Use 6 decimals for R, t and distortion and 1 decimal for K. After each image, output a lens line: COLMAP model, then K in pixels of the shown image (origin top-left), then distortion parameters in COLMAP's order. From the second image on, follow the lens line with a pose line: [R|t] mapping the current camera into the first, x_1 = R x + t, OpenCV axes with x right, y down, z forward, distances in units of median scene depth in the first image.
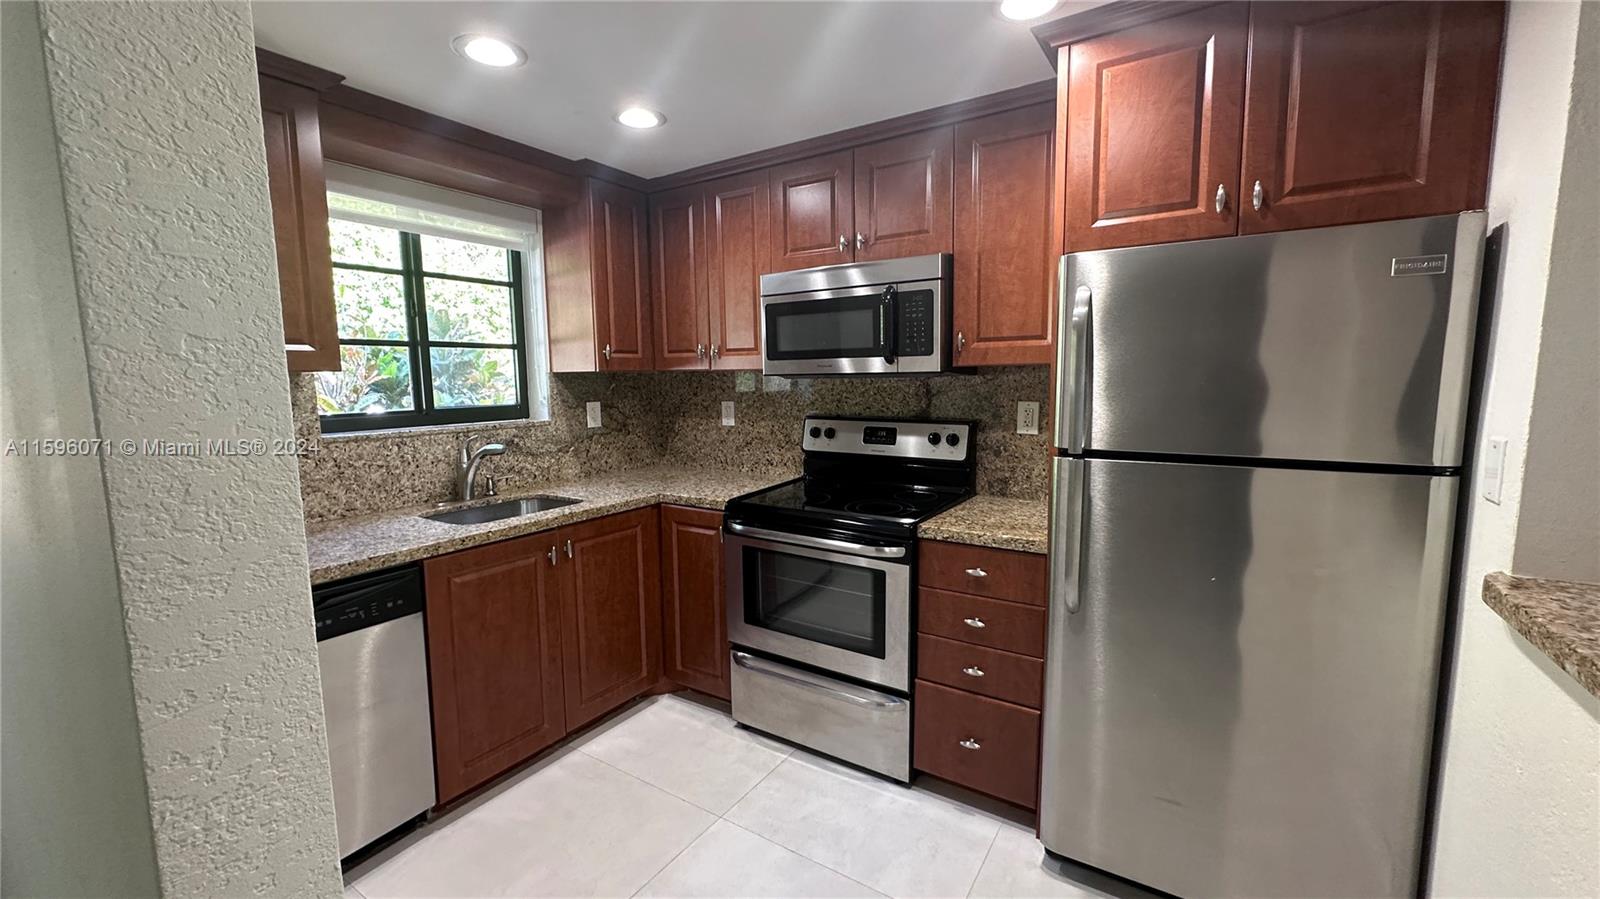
lens RADIAL K [[630.9, 0, 800.0], [0, 630.9, 449.5], [0, 0, 1]] dist [0.001890, 0.000003]
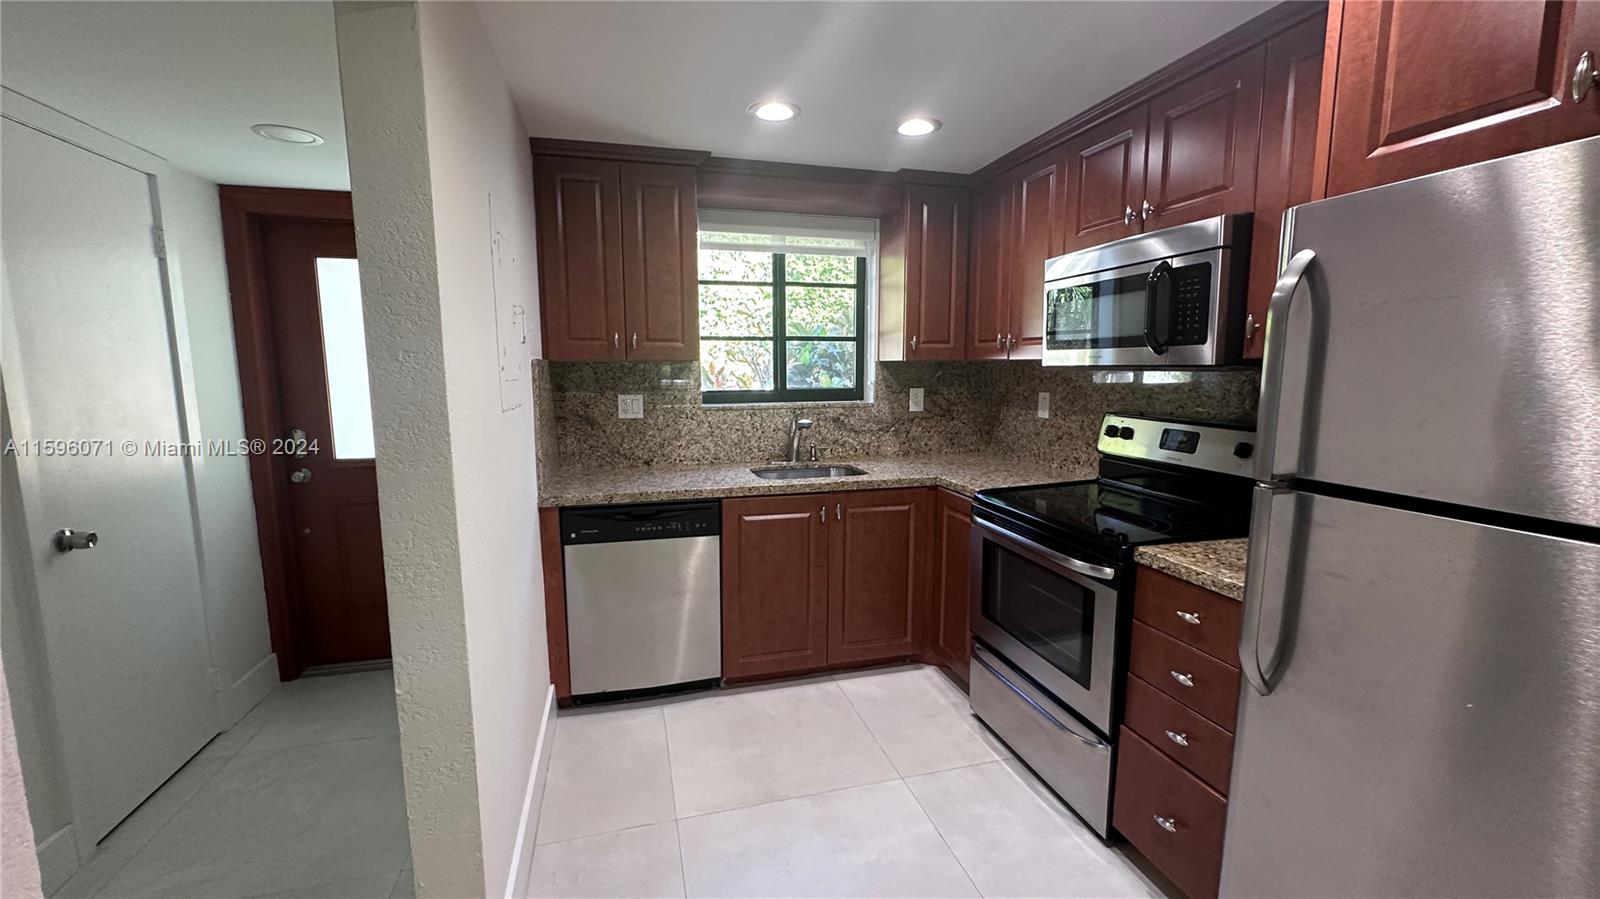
lens RADIAL K [[630.9, 0, 800.0], [0, 630.9, 449.5], [0, 0, 1]] dist [0.001890, 0.000003]
pose [[0.752389, 0.098406, -0.651327, 0.297306], [-0.083444, 0.995051, 0.053947, -0.014103], [0.653412, 0.013760, 0.756877, 0.048454]]
